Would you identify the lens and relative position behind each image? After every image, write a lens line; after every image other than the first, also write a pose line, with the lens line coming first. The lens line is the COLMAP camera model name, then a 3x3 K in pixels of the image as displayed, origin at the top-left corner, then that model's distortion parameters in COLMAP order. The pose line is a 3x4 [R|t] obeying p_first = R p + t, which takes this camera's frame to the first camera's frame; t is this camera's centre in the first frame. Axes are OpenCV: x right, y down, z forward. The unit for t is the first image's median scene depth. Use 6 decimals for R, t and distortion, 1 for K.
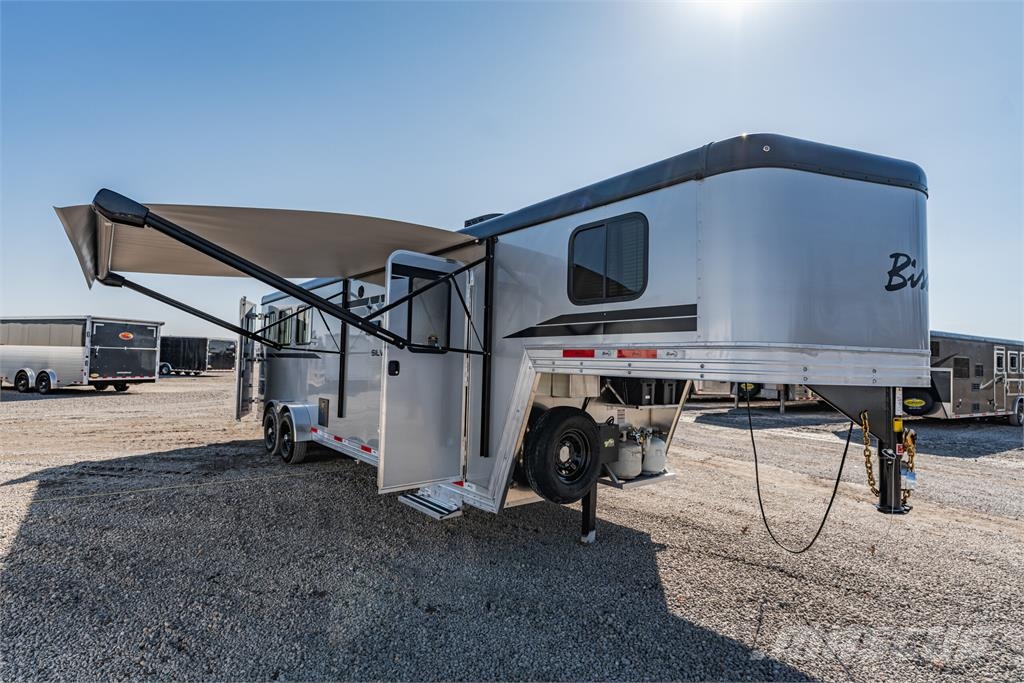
lens RADIAL K [[506.2, 0, 504.8], [0, 506.2, 340.1], [0, 0, 1]] dist [-0.002019, 0.001172]
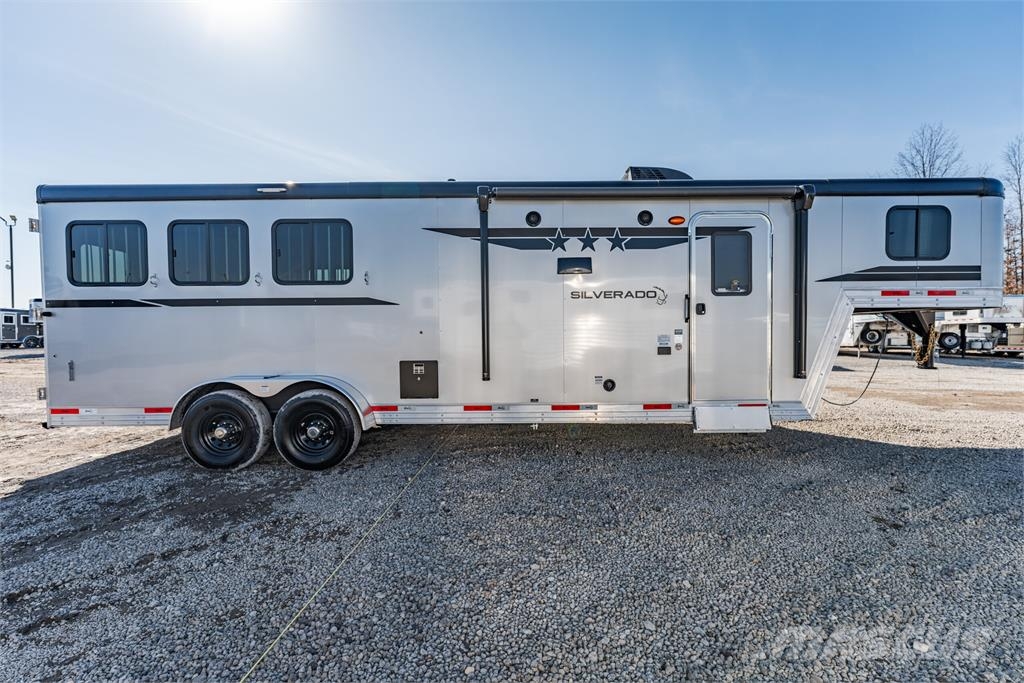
lens RADIAL K [[418.1, 0, 520.7], [0, 418.1, 341.7], [0, 0, 1]] dist [0.001658, 0.000486]
pose [[0.619333, -0.053281, 0.783318, -1.309260], [-0.012390, 0.996907, 0.077605, 0.075169], [-0.785030, -0.057768, 0.616758, 0.949252]]
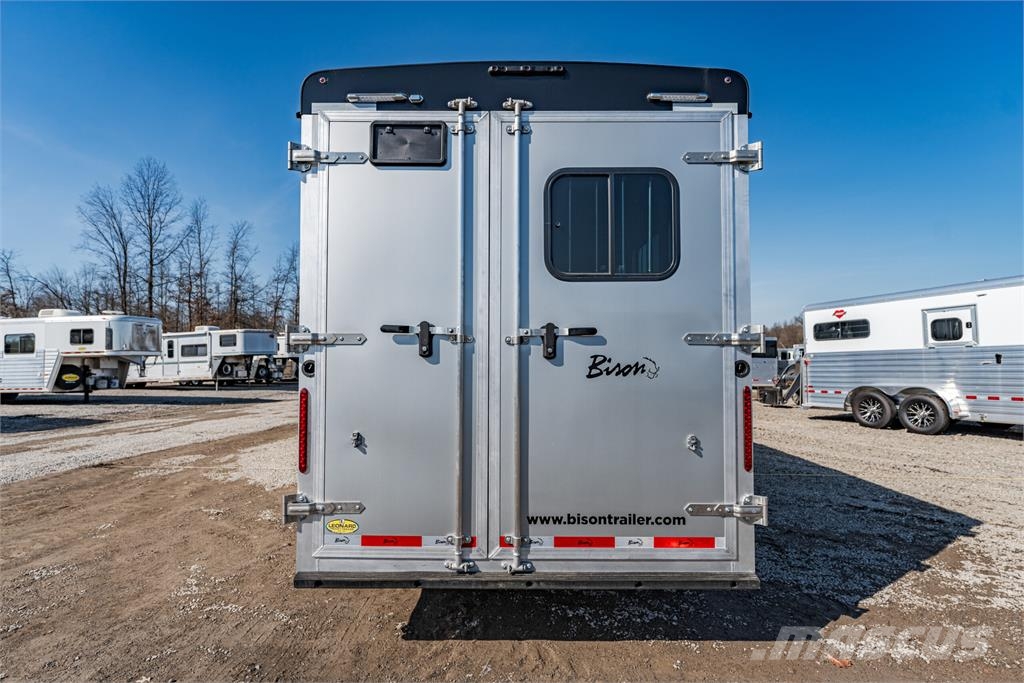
lens RADIAL K [[482.8, 0, 521.6], [0, 482.8, 342.3], [0, 0, 1]] dist [-0.001878, 0.000129]
pose [[-0.788828, -0.006394, 0.614581, -1.364011], [-0.049753, 0.997329, -0.053482, 0.149218], [-0.612597, -0.072765, -0.787039, 3.171960]]
